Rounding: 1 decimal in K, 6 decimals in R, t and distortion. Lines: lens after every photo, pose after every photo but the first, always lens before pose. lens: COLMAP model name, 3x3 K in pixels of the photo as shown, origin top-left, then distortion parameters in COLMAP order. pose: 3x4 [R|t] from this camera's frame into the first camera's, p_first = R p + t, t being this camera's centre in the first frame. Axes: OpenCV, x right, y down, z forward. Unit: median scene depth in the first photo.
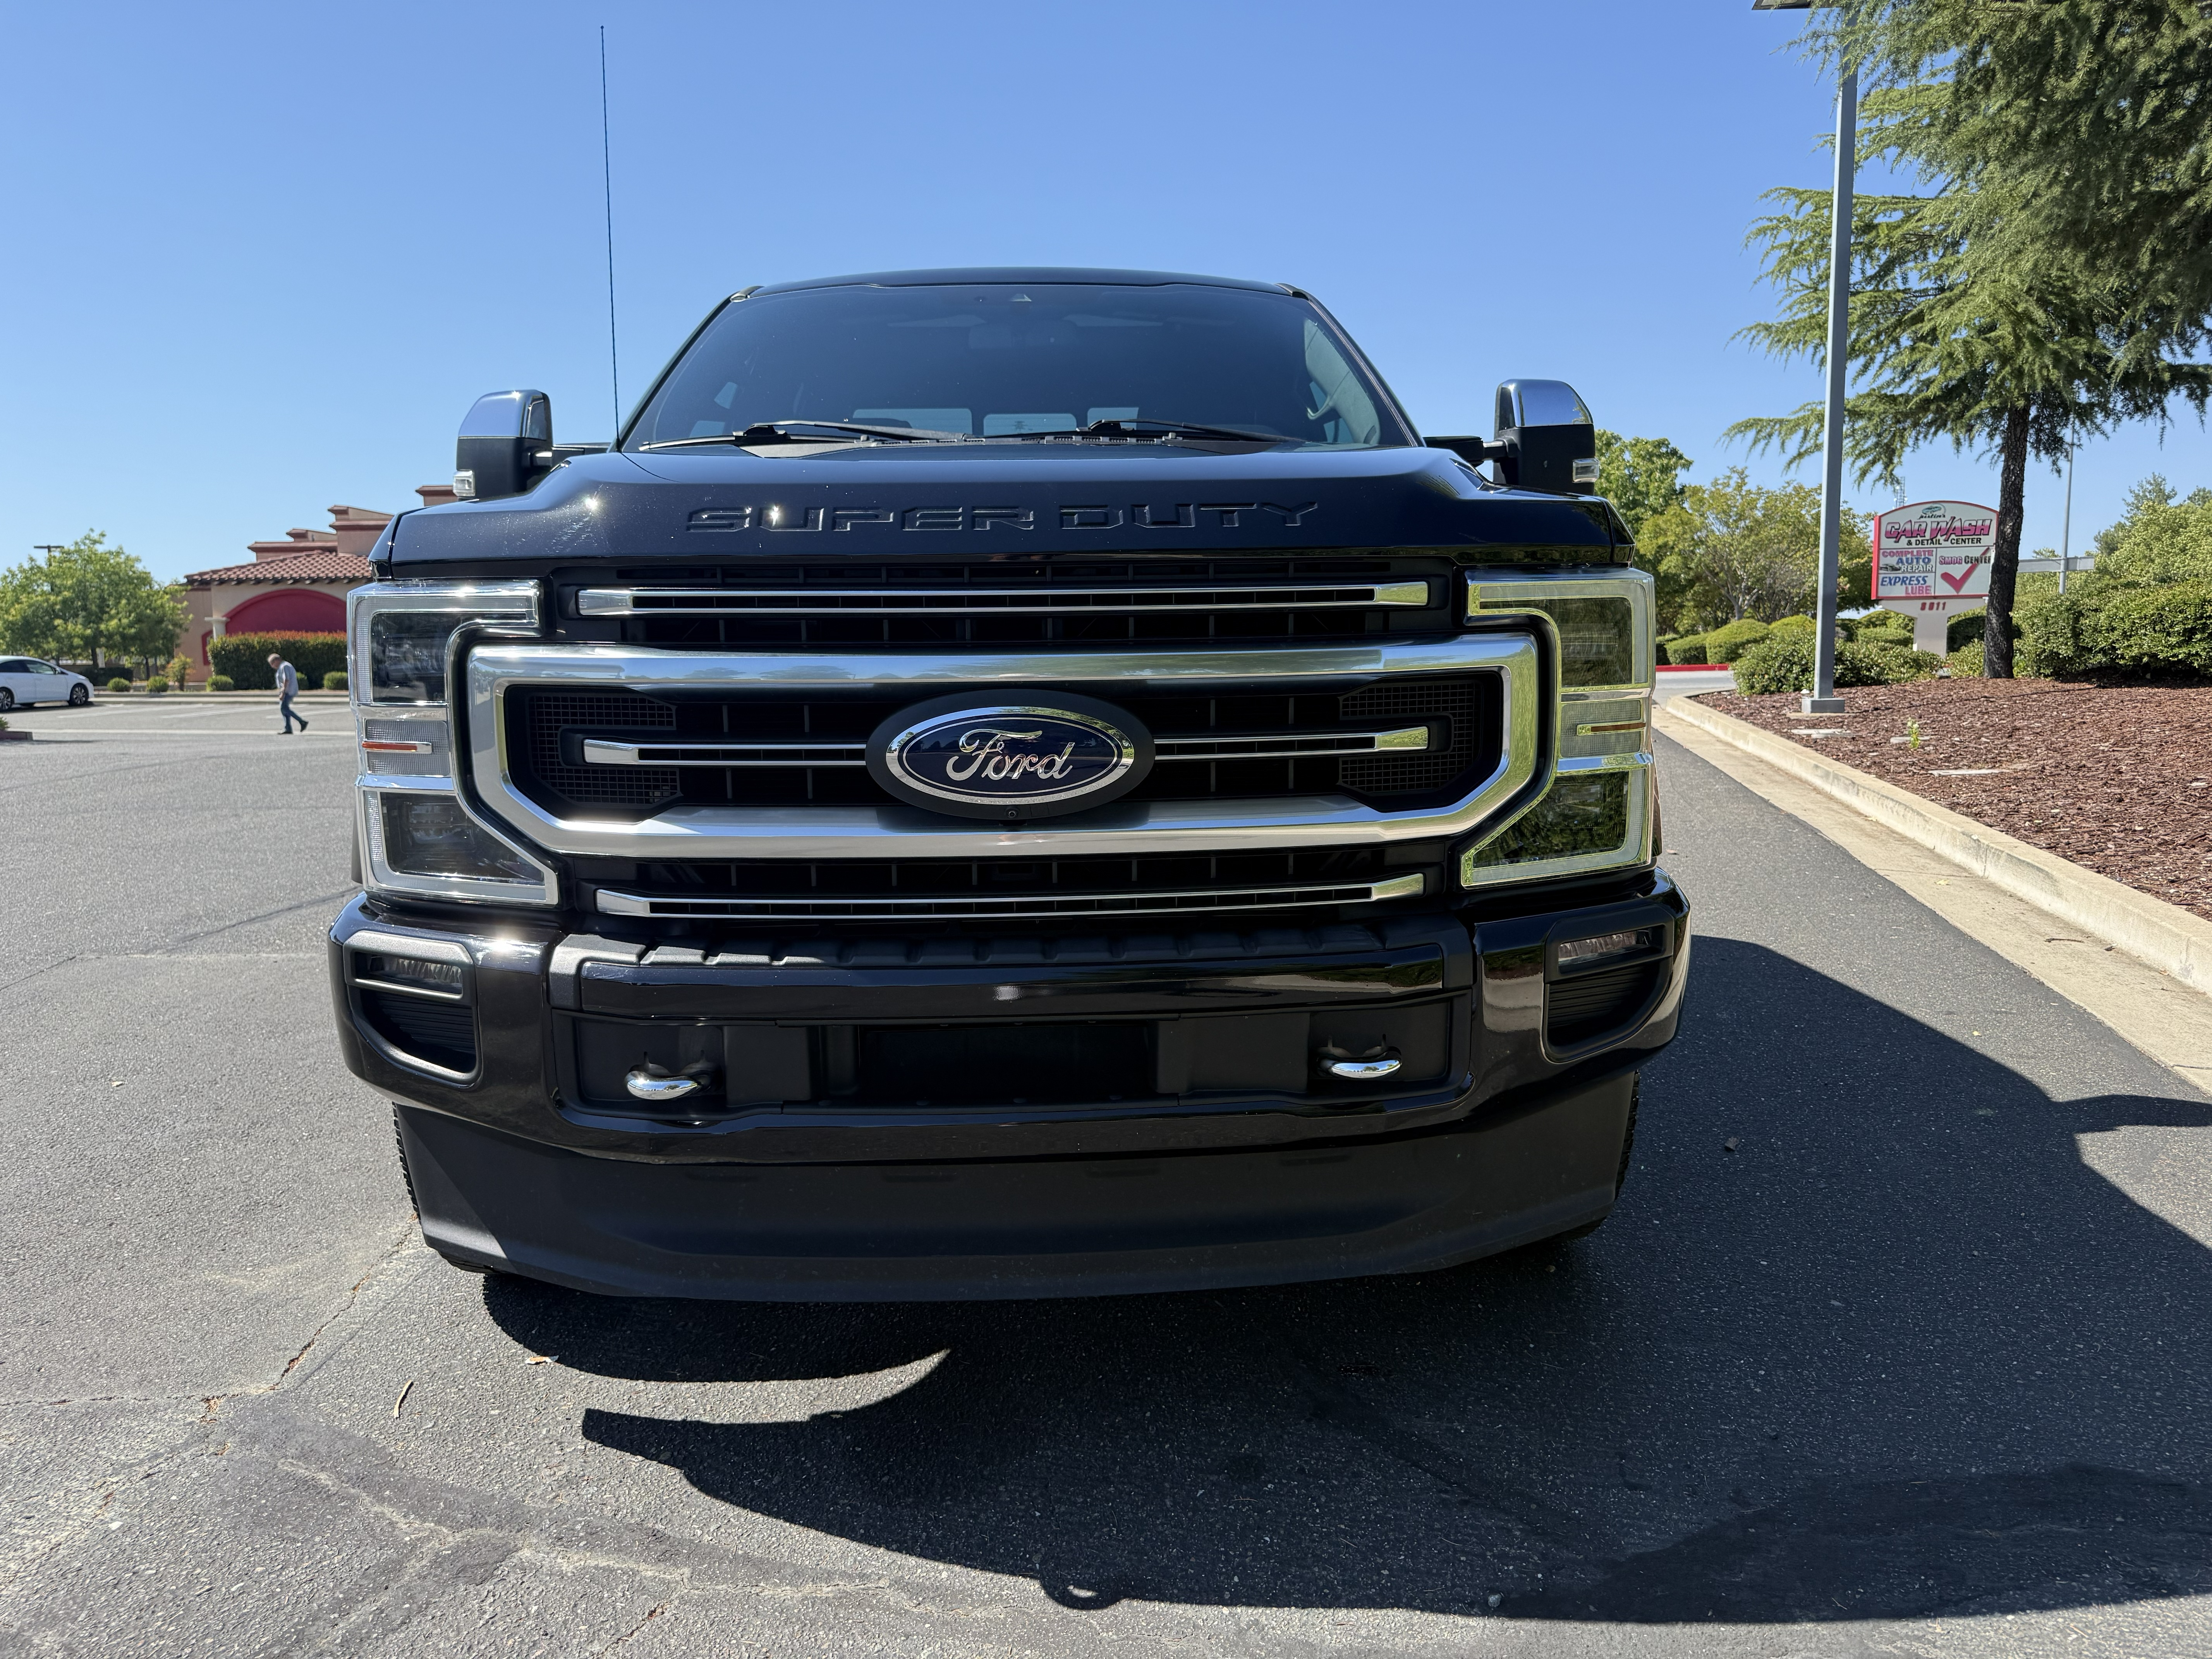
lens RADIAL K [[1551.5, 0, 1106.0], [0, 1551.5, 829.5], [0, 0, 1]] dist [0.007449, 0.001018]
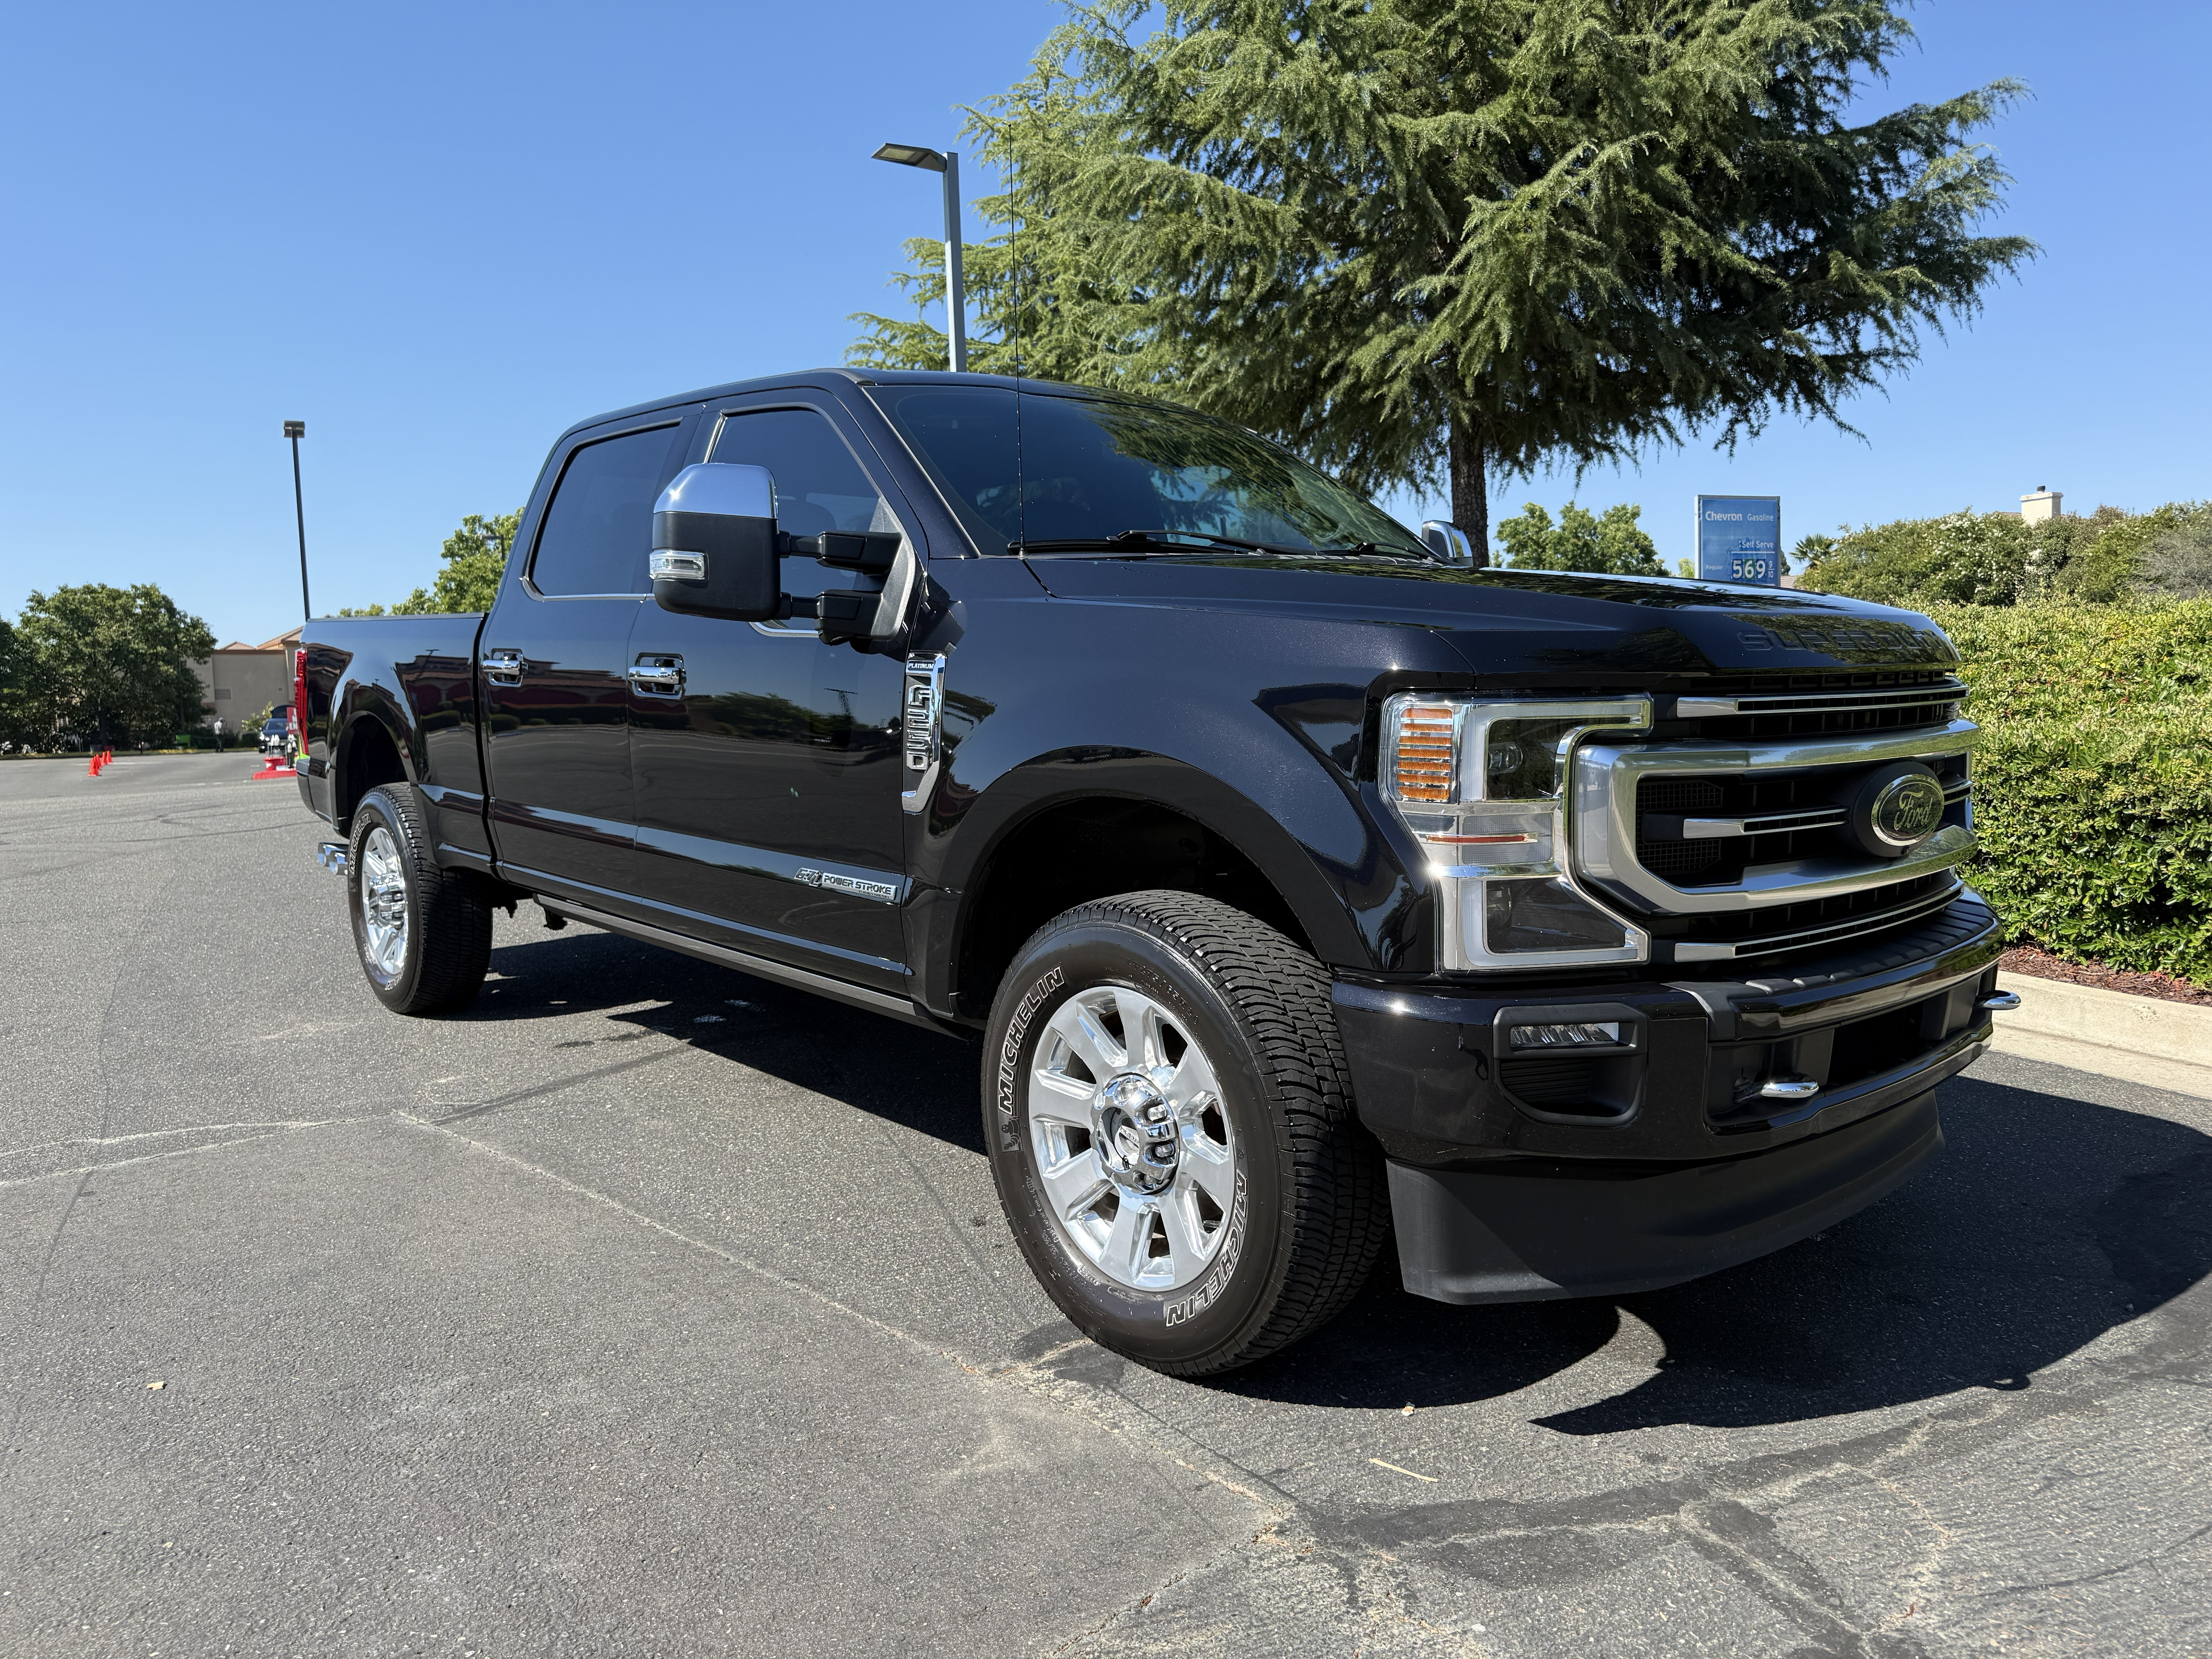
lens RADIAL K [[1551.5, 0, 1106.0], [0, 1551.5, 829.5], [0, 0, 1]] dist [0.007449, 0.001018]
pose [[0.764195, -0.058248, 0.642350, -1.565039], [0.085899, 0.996233, -0.011856, -0.079523], [-0.639240, 0.064237, 0.766319, 0.387368]]
